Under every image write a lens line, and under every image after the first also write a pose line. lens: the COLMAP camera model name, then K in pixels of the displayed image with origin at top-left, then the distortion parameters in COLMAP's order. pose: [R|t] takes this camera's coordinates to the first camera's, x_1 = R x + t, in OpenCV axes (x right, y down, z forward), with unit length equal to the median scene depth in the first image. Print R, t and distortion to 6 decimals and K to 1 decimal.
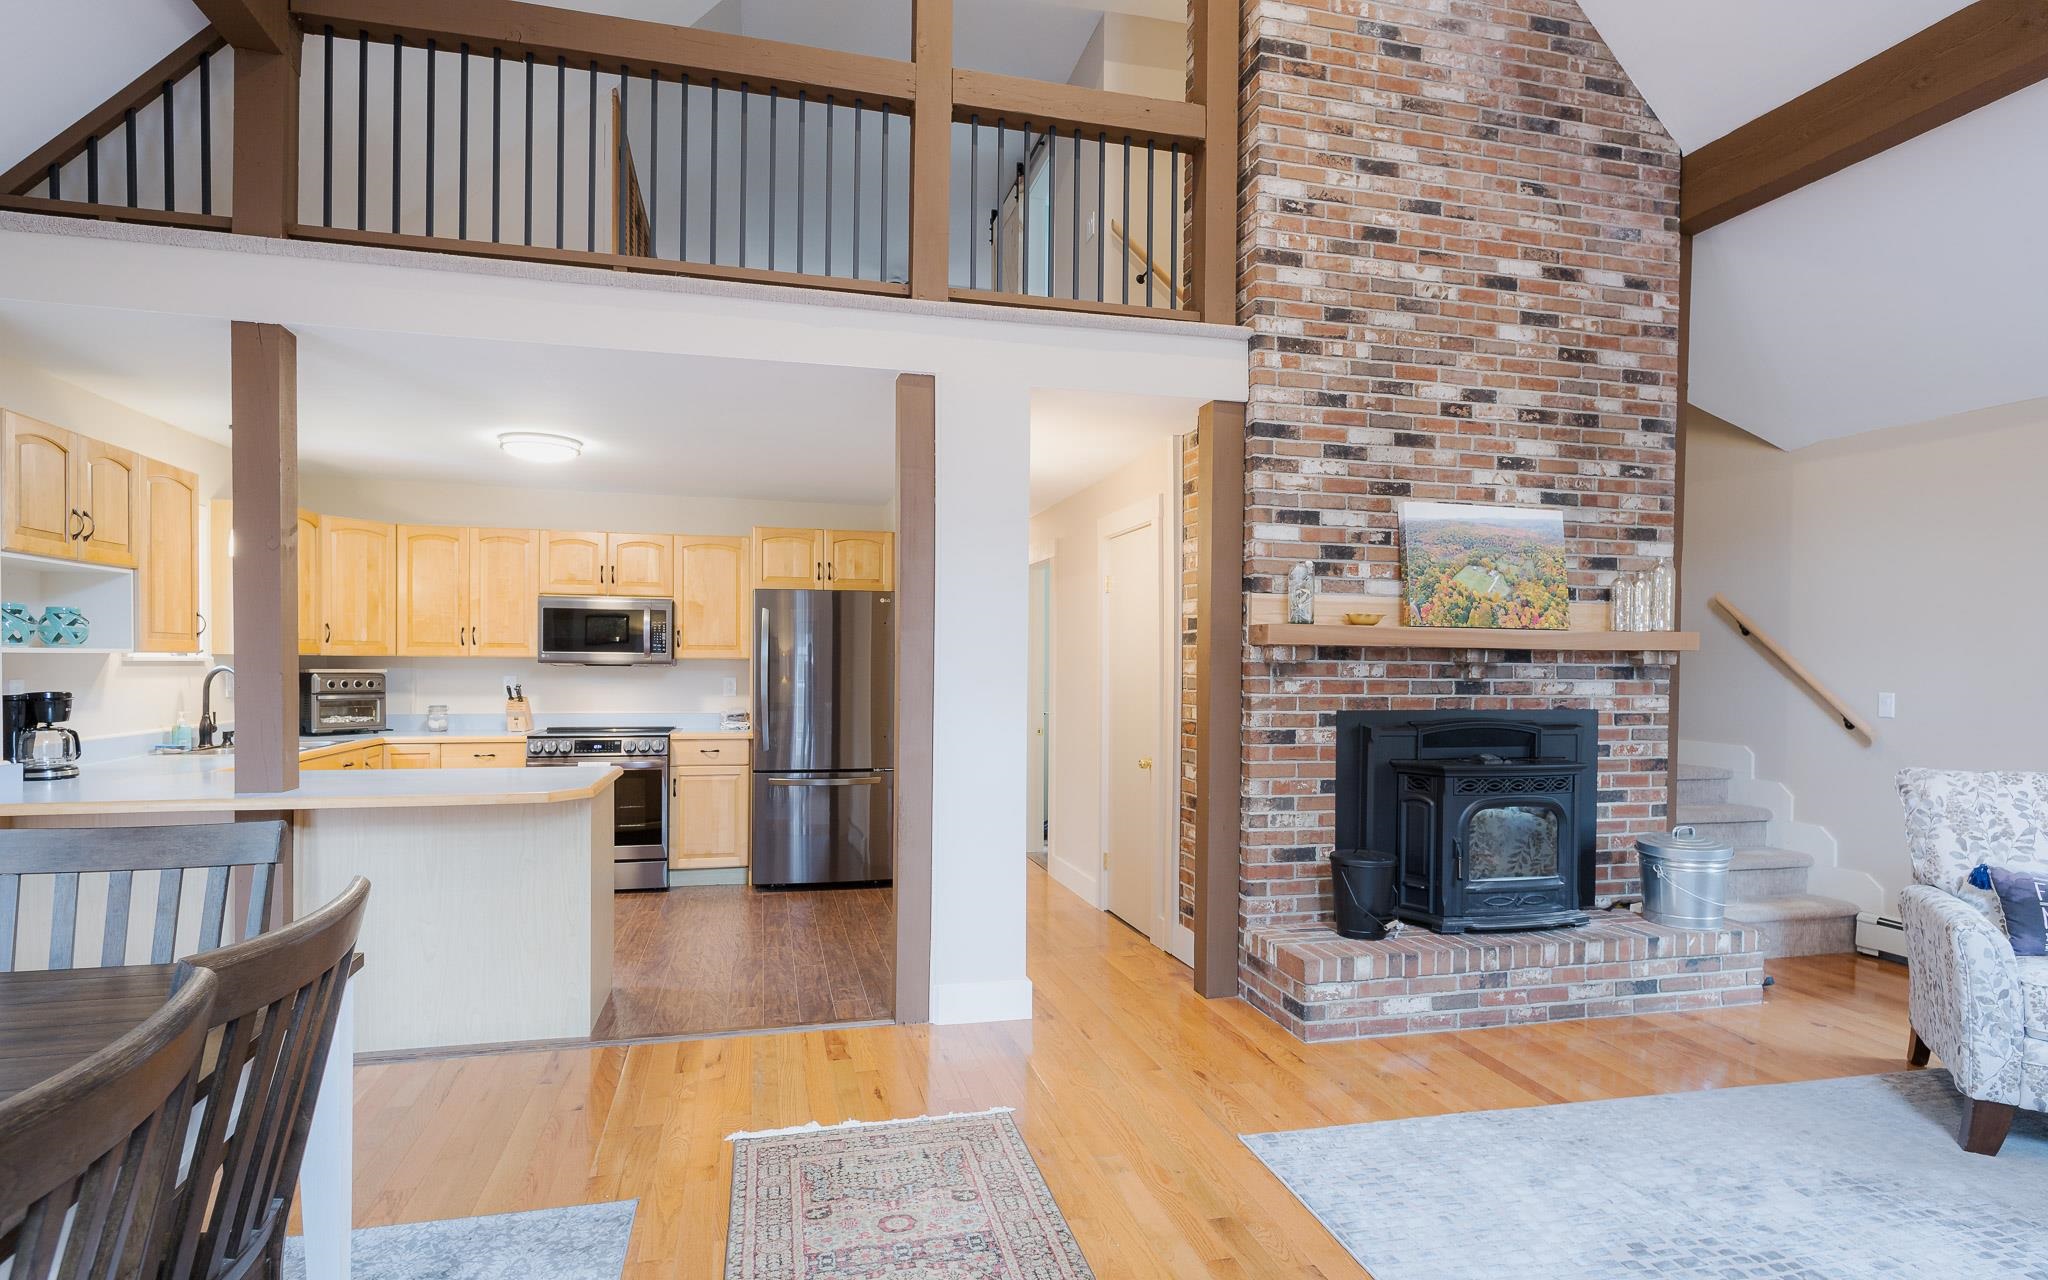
lens RADIAL K [[1082.7, 0, 1021.5], [0, 1082.7, 680.7], [0, 0, 1]] dist [0.001966, -0.001861]
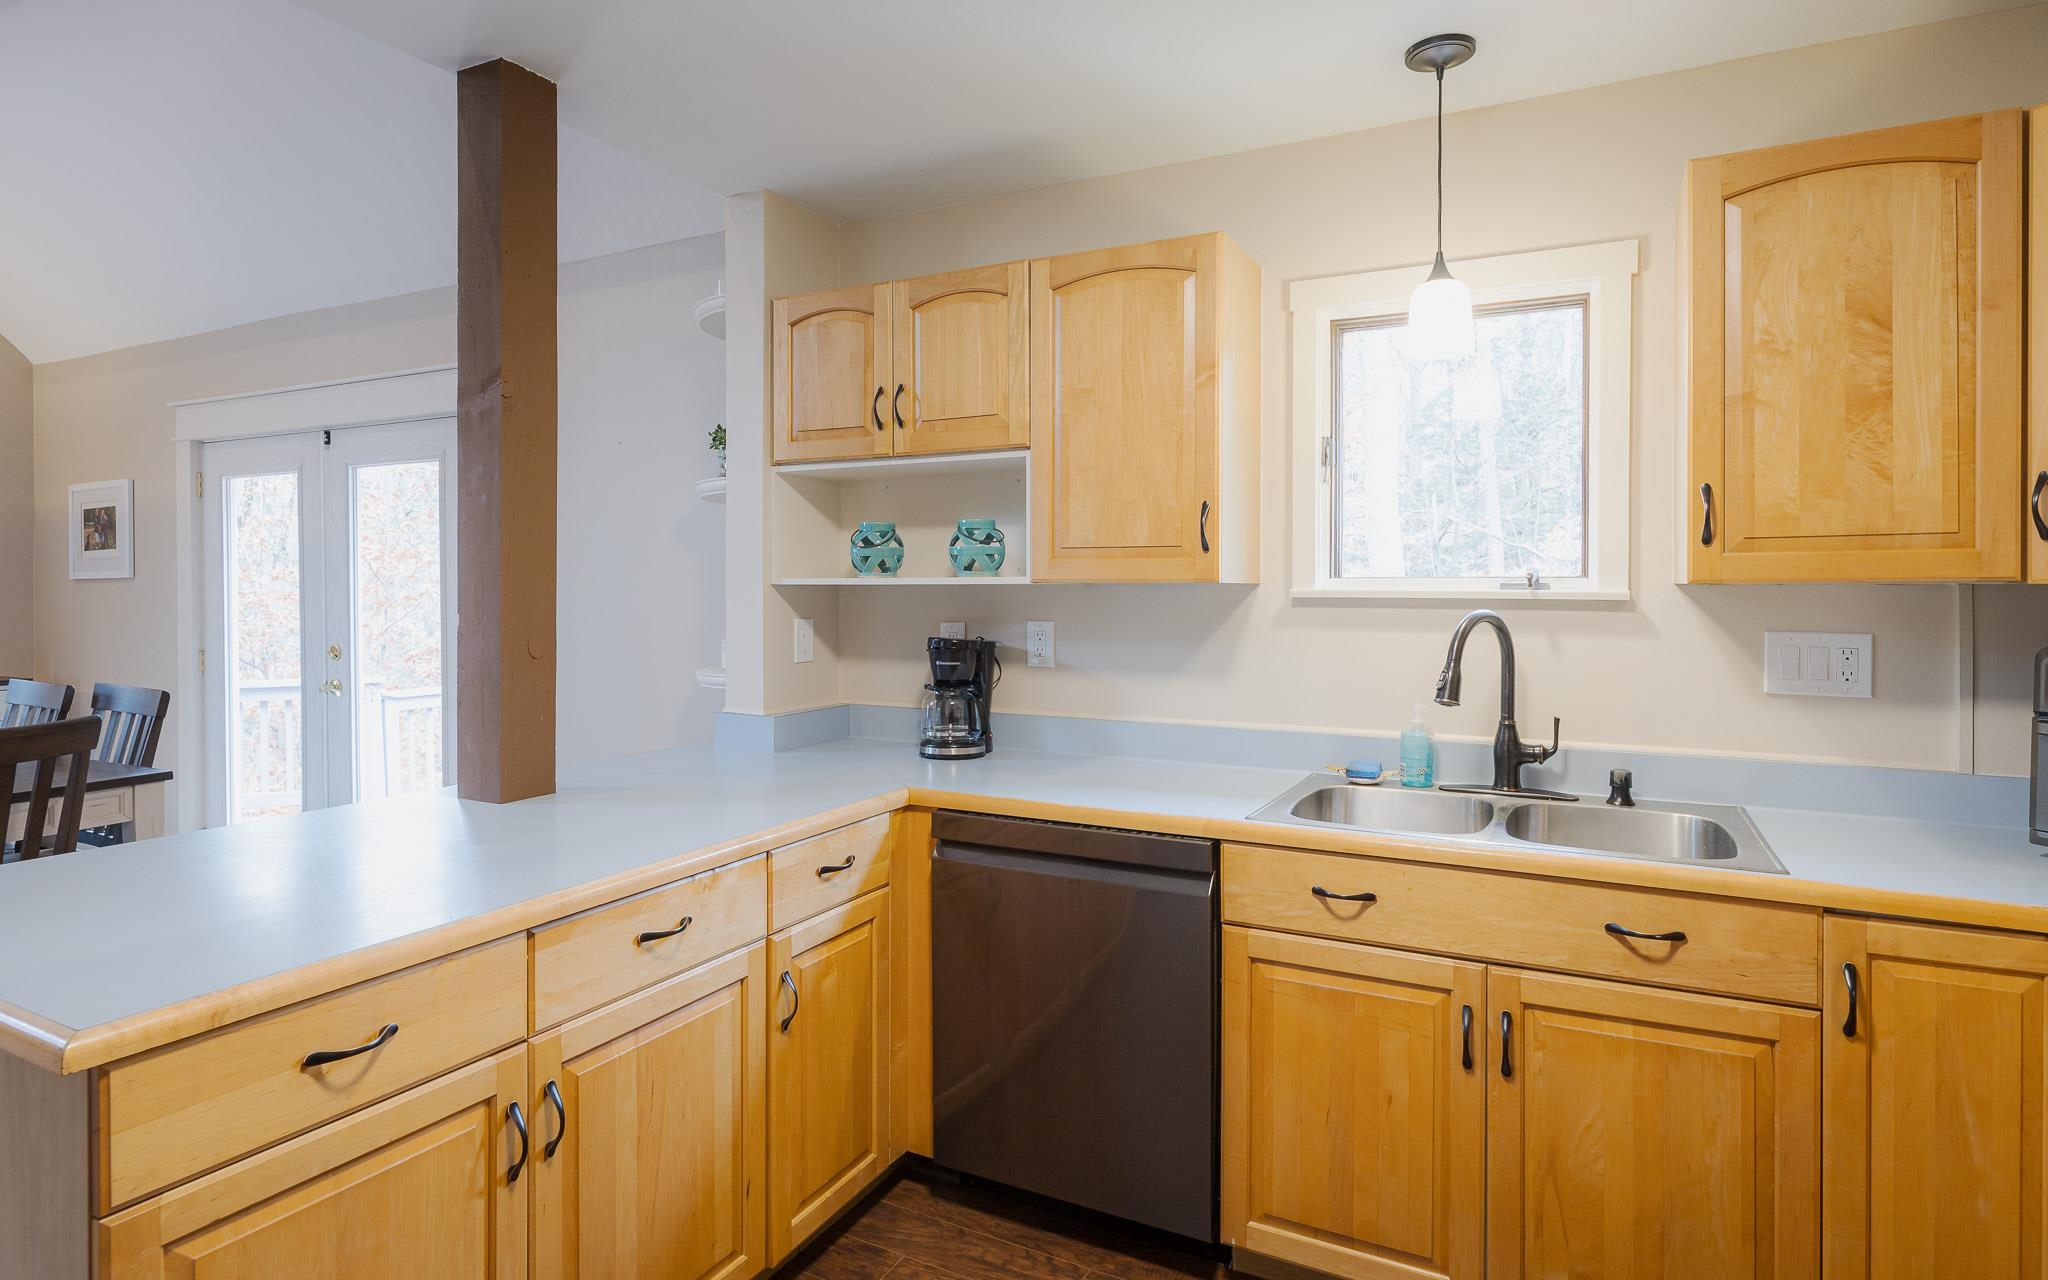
lens RADIAL K [[1073.1, 0, 1024.3], [0, 1073.1, 593.3], [0, 0, 1]] dist [0.002570, -0.001737]
pose [[-0.659818, -0.004527, -0.751412, -0.355656], [-0.019669, 0.999743, 0.011248, -0.026303], [0.751168, 0.022201, -0.659737, 1.377851]]
